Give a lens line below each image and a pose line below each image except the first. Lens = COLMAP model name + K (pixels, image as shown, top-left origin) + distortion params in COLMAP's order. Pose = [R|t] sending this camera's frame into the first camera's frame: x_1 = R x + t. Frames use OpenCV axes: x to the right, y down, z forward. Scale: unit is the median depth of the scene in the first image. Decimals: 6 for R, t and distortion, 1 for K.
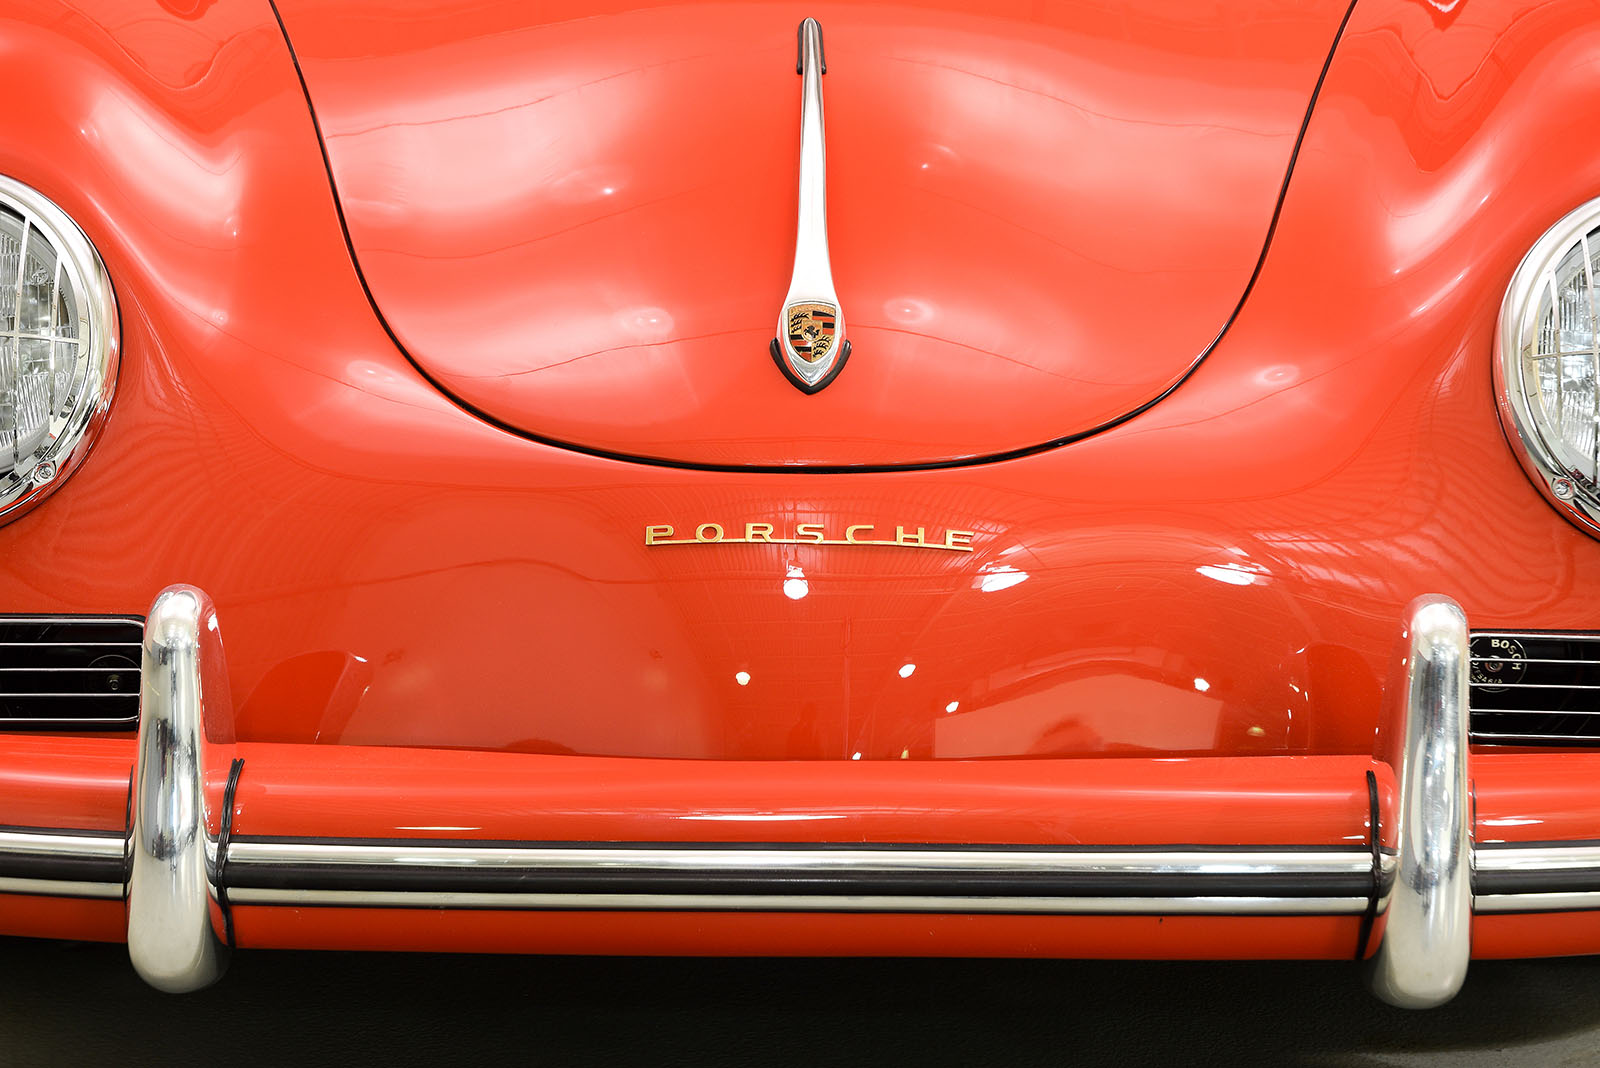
lens RADIAL K [[3796.9, 0, 800.0], [0, 3796.9, 534.0], [0, 0, 1]] dist [0.352810, -0.125214]
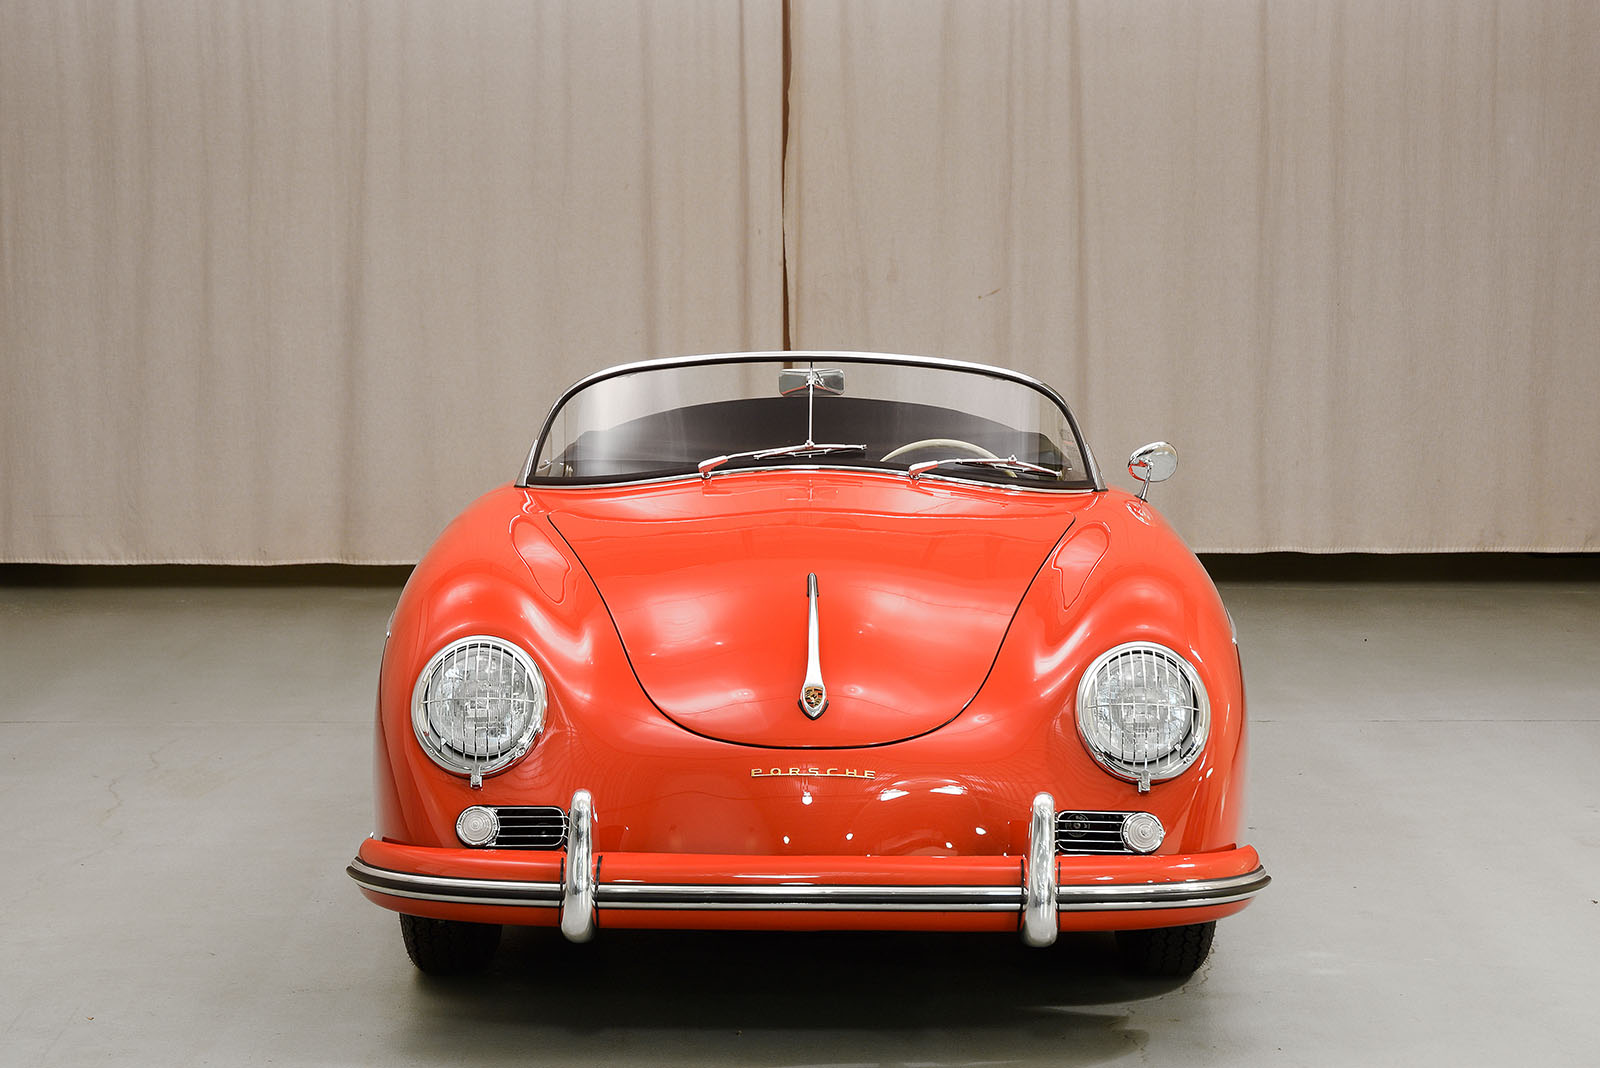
lens RADIAL K [[3121.3, 0, 800.0], [0, 3121.3, 534.0], [0, 0, 1]] dist [-0.086712, 2.929862]
pose [[0.999998, -0.001153, 0.001642, -0.009880], [0.001341, 0.992851, -0.119355, 0.093295], [-0.001492, 0.119357, 0.992850, -1.165768]]
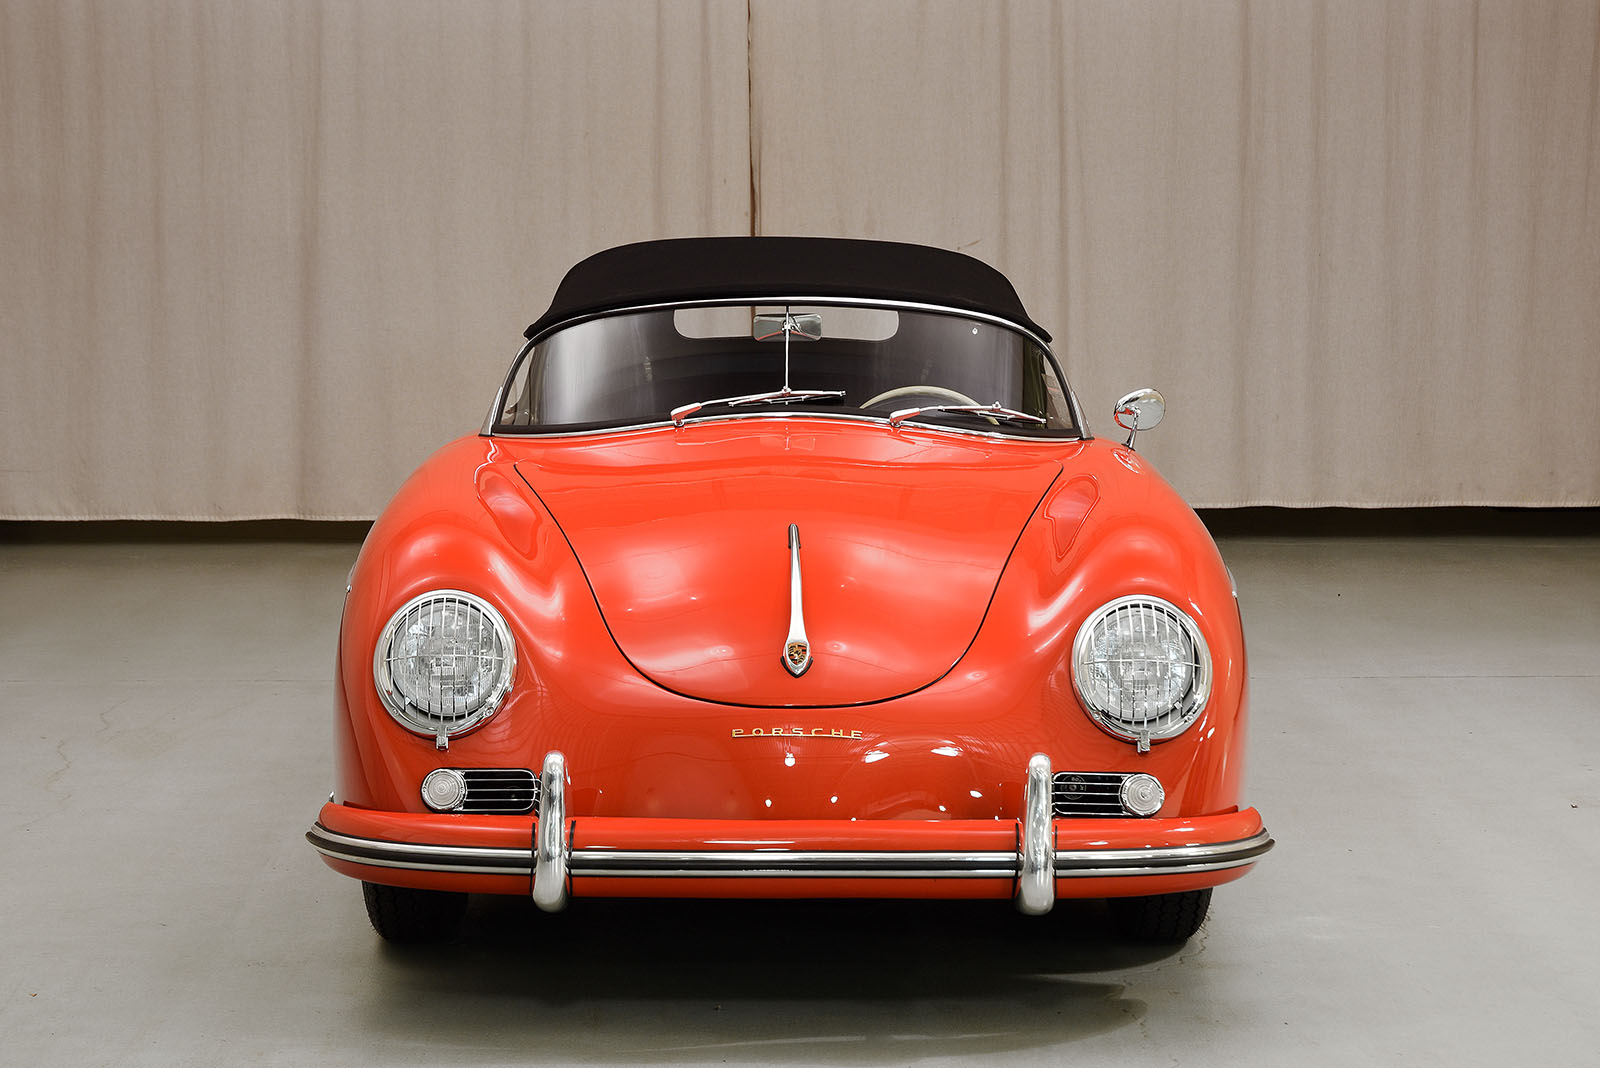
lens RADIAL K [[3121.3, 0, 800.0], [0, 3121.3, 534.0], [0, 0, 1]] dist [-0.086712, 2.929862]
pose [[0.999877, -0.002646, 0.015443, -0.026805], [0.004260, 0.994418, -0.105422, 0.085992], [-0.015078, 0.105475, 0.994308, -1.060161]]
